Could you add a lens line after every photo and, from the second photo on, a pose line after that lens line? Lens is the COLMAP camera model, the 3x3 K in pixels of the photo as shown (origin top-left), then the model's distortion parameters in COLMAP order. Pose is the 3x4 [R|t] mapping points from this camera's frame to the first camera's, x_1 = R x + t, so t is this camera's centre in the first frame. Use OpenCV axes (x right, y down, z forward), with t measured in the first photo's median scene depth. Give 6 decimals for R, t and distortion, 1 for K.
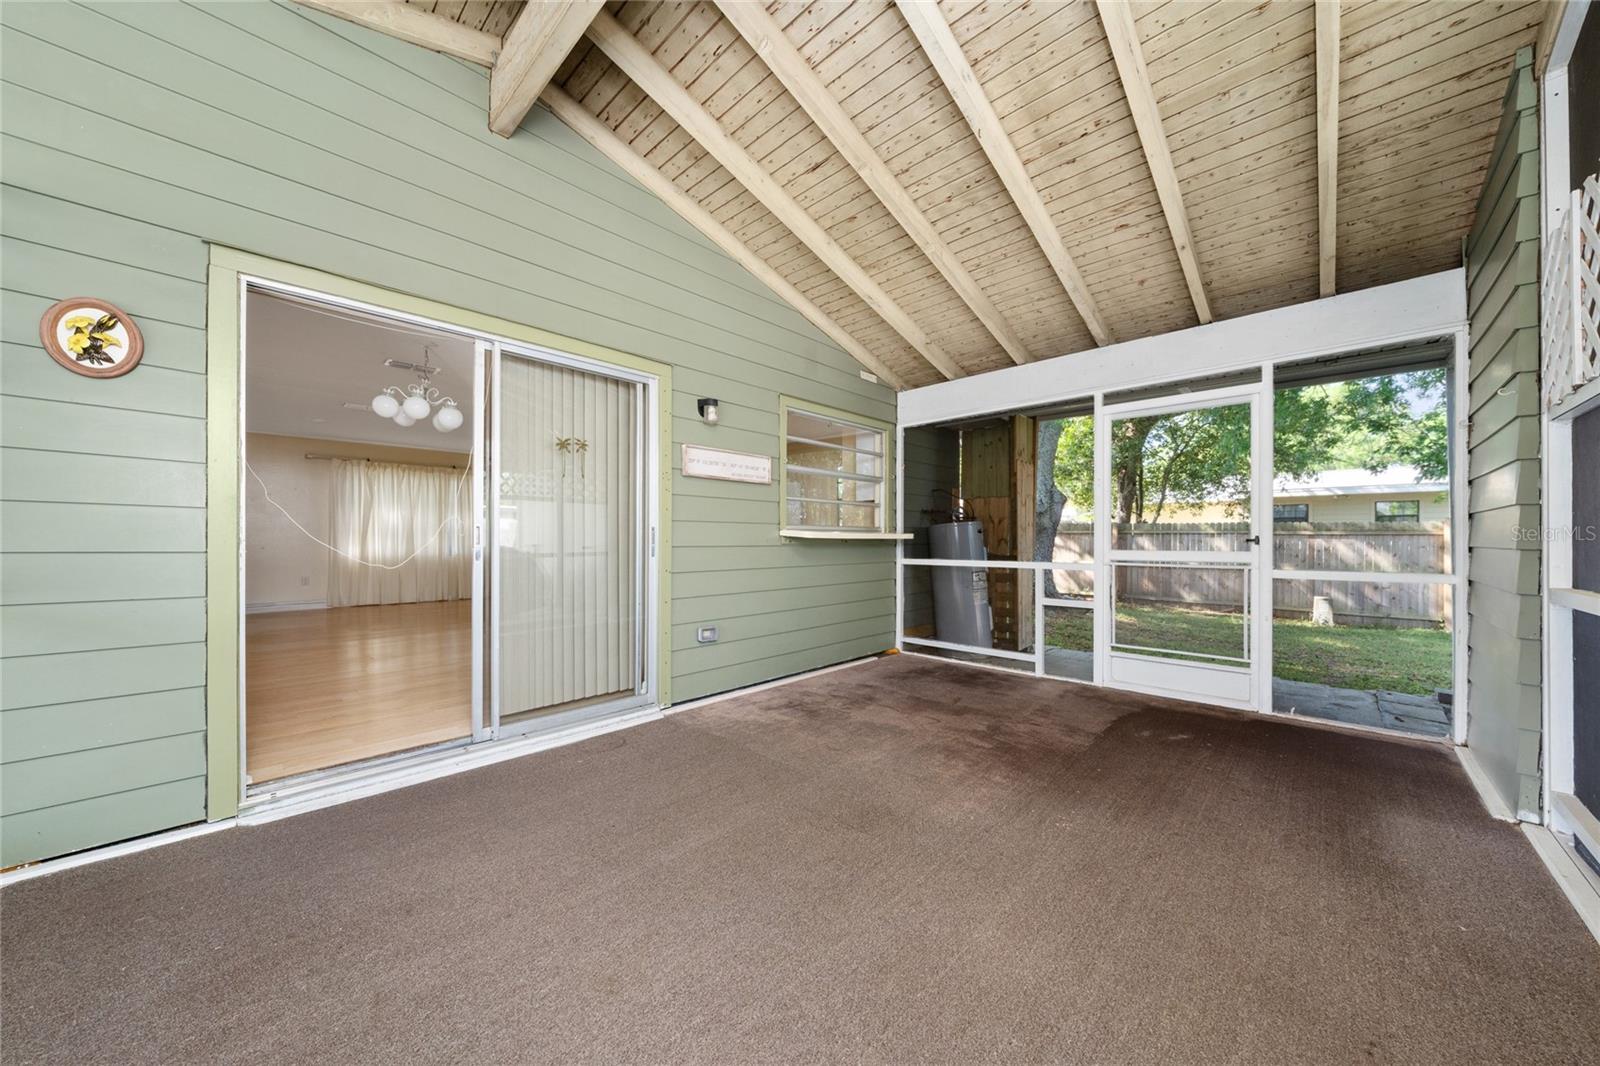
lens RADIAL K [[554.0, 0, 799.0], [0, 554.0, 537.9], [0, 0, 1]] dist [-0.004746, 0.000116]
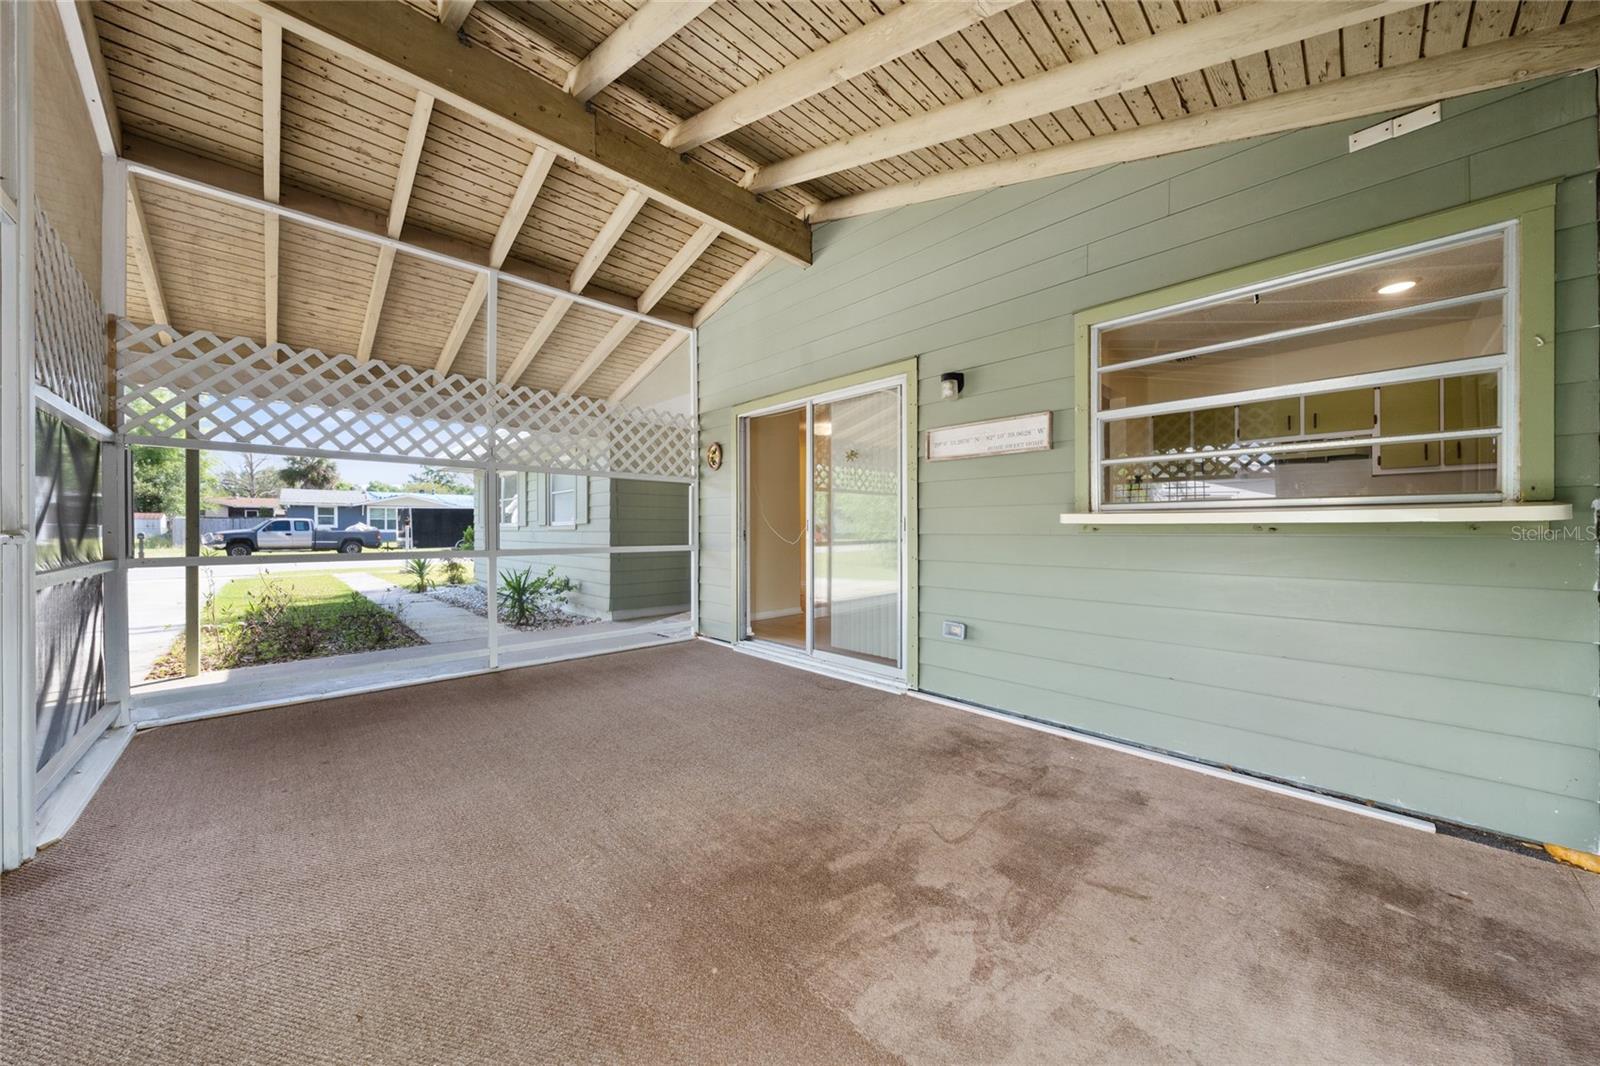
lens RADIAL K [[554.0, 0, 803.0], [0, 554.0, 520.1], [0, 0, 1]] dist [-0.004746, 0.000116]
pose [[-0.048327, -0.019828, -0.998635, 0.771881], [0.002535, 0.999797, -0.019973, 0.010558], [0.998828, -0.003497, -0.048267, 0.810109]]
